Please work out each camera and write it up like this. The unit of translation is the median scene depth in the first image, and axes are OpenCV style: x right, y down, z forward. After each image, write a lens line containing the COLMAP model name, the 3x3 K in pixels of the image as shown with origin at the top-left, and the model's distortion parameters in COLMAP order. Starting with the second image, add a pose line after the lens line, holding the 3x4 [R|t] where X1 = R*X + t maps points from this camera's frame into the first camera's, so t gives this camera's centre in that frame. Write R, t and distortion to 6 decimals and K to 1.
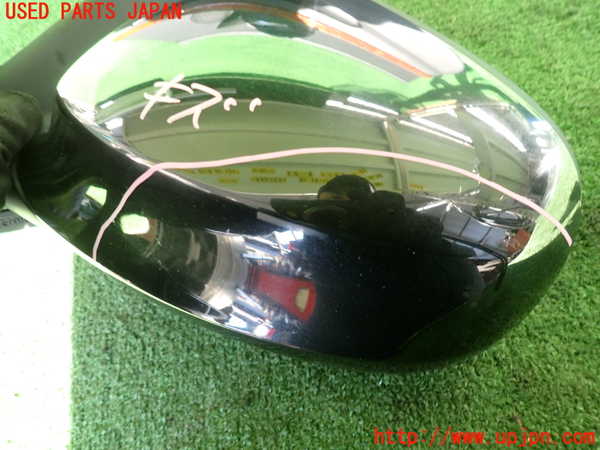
lens RADIAL K [[445.1, 0, 300.0], [0, 445.1, 225.0], [0, 0, 1]] dist [0.014918, -0.002416]
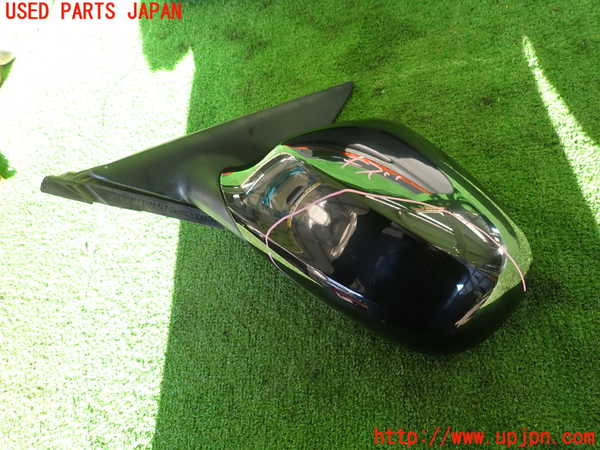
lens RADIAL K [[445.1, 0, 300.0], [0, 445.1, 225.0], [0, 0, 1]] dist [0.014918, -0.002416]
pose [[0.989839, 0.092537, -0.107965, -0.044919], [-0.093805, 0.995568, -0.006718, -0.126741], [0.106865, 0.016778, 0.994132, -0.602887]]
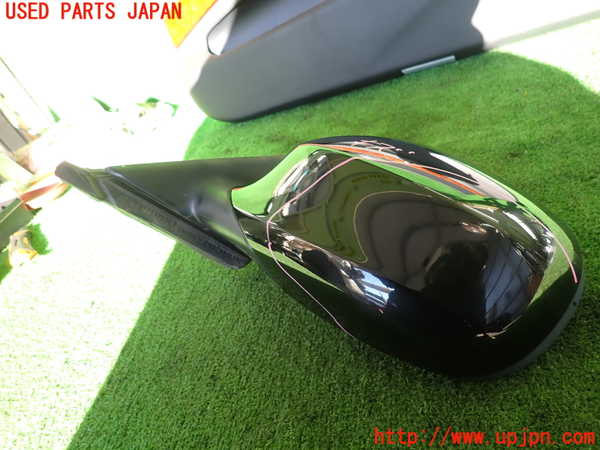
lens RADIAL K [[445.1, 0, 300.0], [0, 445.1, 225.0], [0, 0, 1]] dist [0.014918, -0.002416]
pose [[0.964168, 0.089246, -0.249832, 0.110599], [-0.188262, 0.893676, -0.407308, 0.414446], [0.186918, 0.439747, 0.878456, -0.326024]]
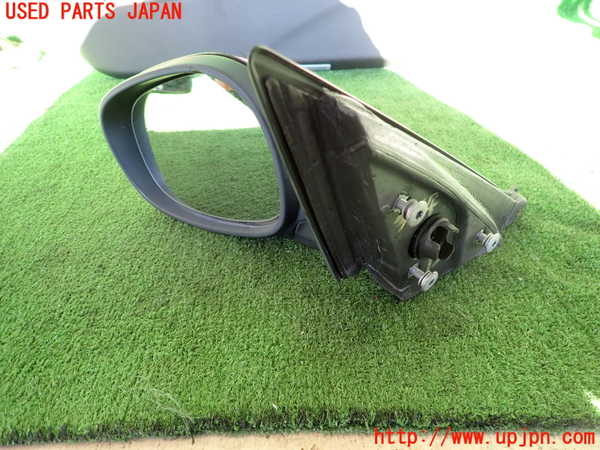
lens RADIAL K [[445.1, 0, 300.0], [0, 445.1, 225.0], [0, 0, 1]] dist [0.014918, -0.002416]
pose [[0.968915, 0.229763, 0.091723, 0.001956], [-0.151288, 0.843638, -0.515157, 0.887844], [-0.195745, 0.485267, 0.852174, -0.385939]]
